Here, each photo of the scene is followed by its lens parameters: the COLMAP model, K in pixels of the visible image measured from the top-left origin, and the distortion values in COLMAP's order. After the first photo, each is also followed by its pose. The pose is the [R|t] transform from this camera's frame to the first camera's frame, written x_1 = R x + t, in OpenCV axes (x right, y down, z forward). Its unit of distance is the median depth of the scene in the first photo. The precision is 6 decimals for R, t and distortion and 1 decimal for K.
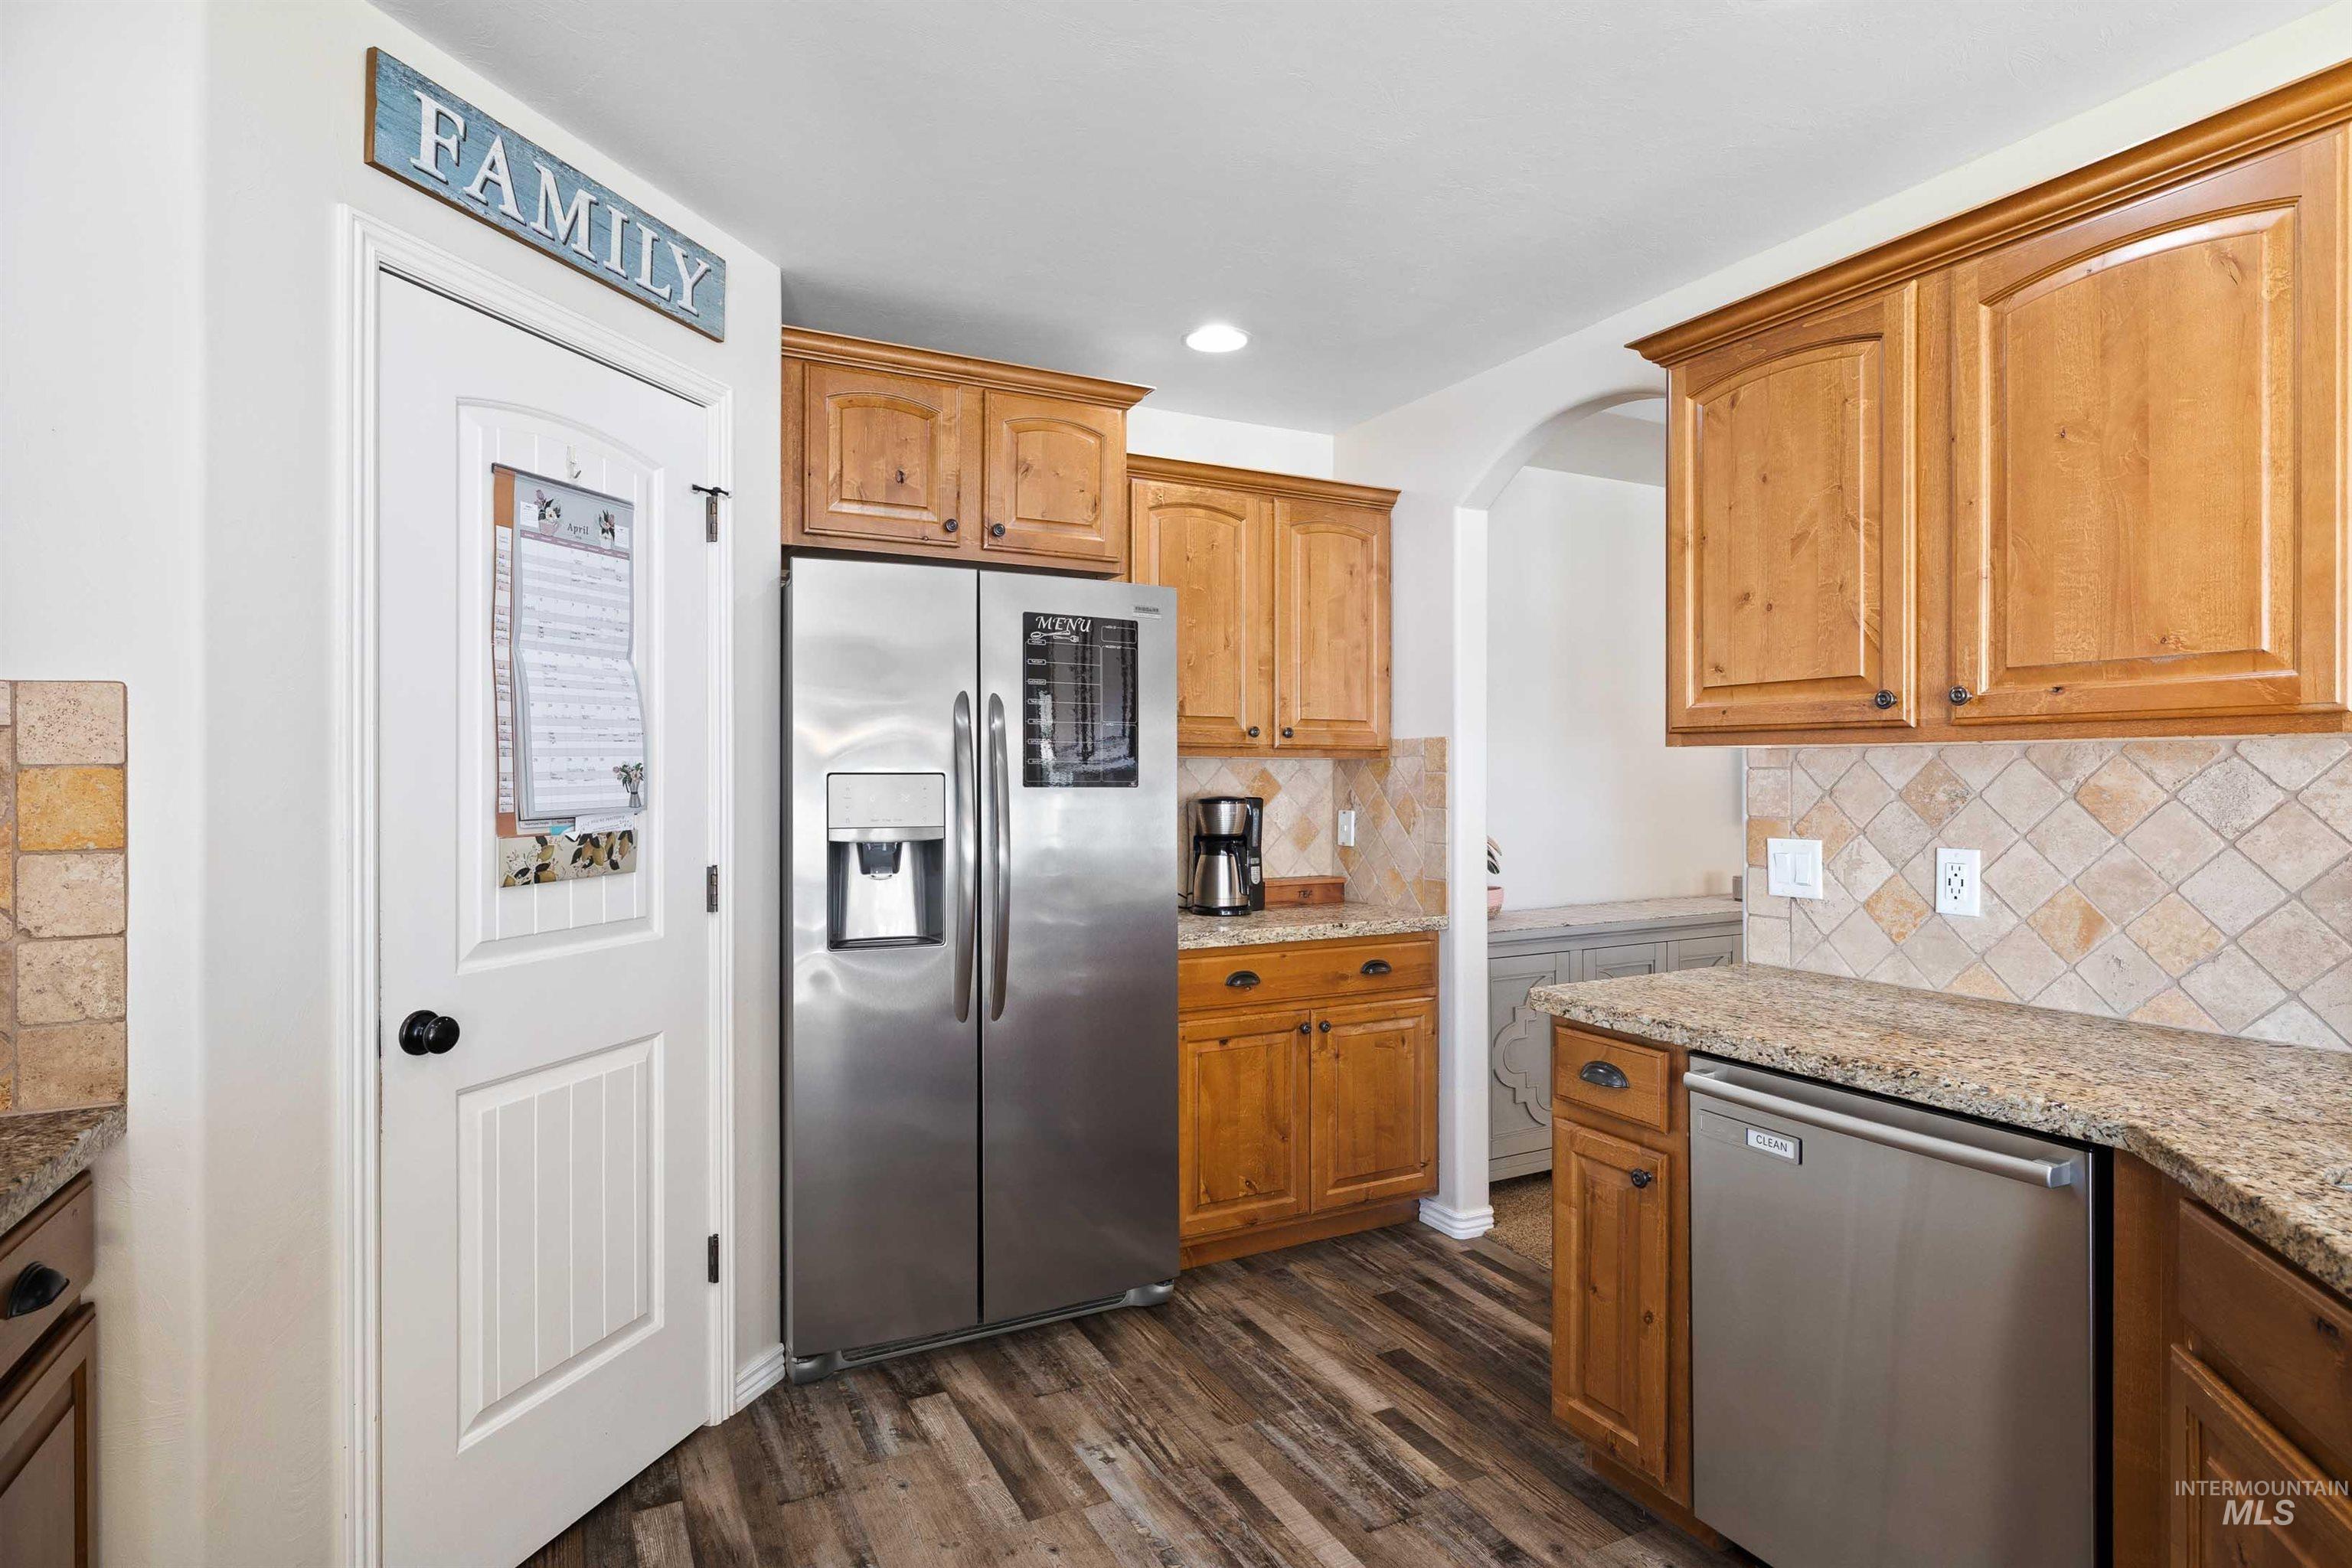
lens RADIAL K [[1206.3, 0, 1188.9], [0, 1206.3, 777.6], [0, 0, 1]] dist [-0.000165, -0.000197]
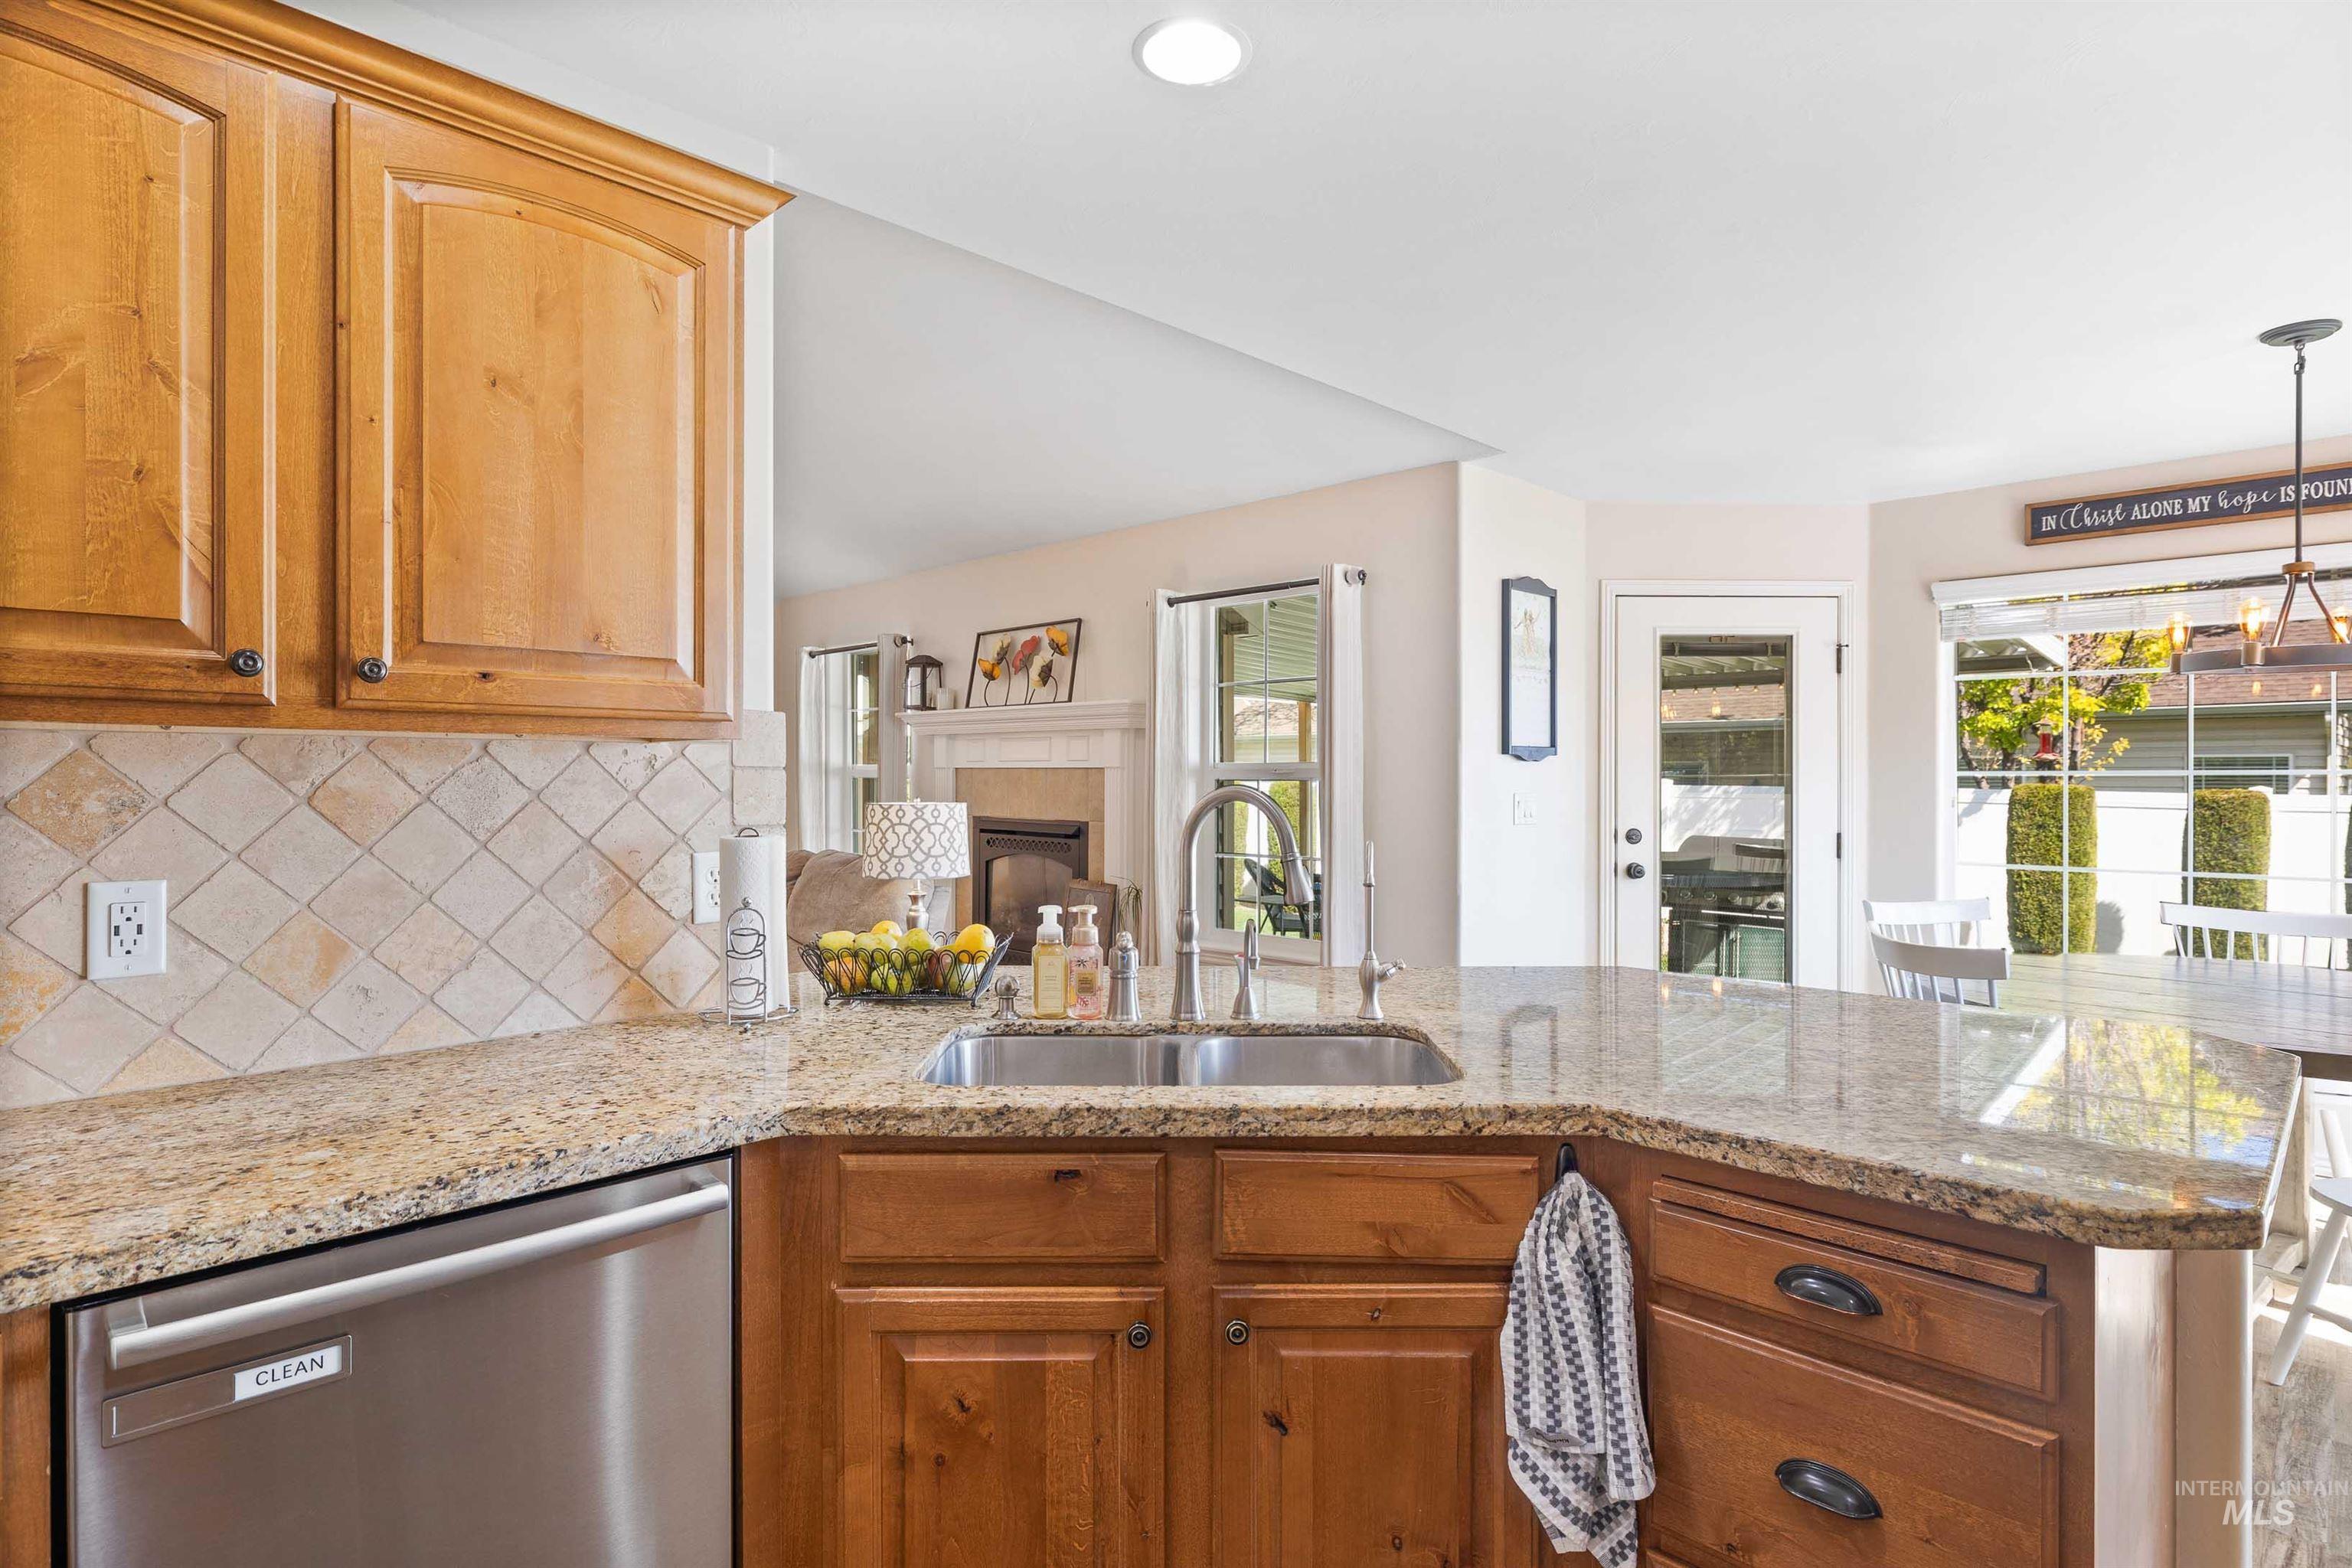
lens RADIAL K [[1206.3, 0, 1188.9], [0, 1206.3, 777.6], [0, 0, 1]] dist [-0.000165, -0.000197]
pose [[-0.302334, -0.000773, 0.953202, -0.236581], [0.001433, 0.999998, 0.001266, -0.000525], [-0.953201, 0.001748, -0.302332, 0.724251]]
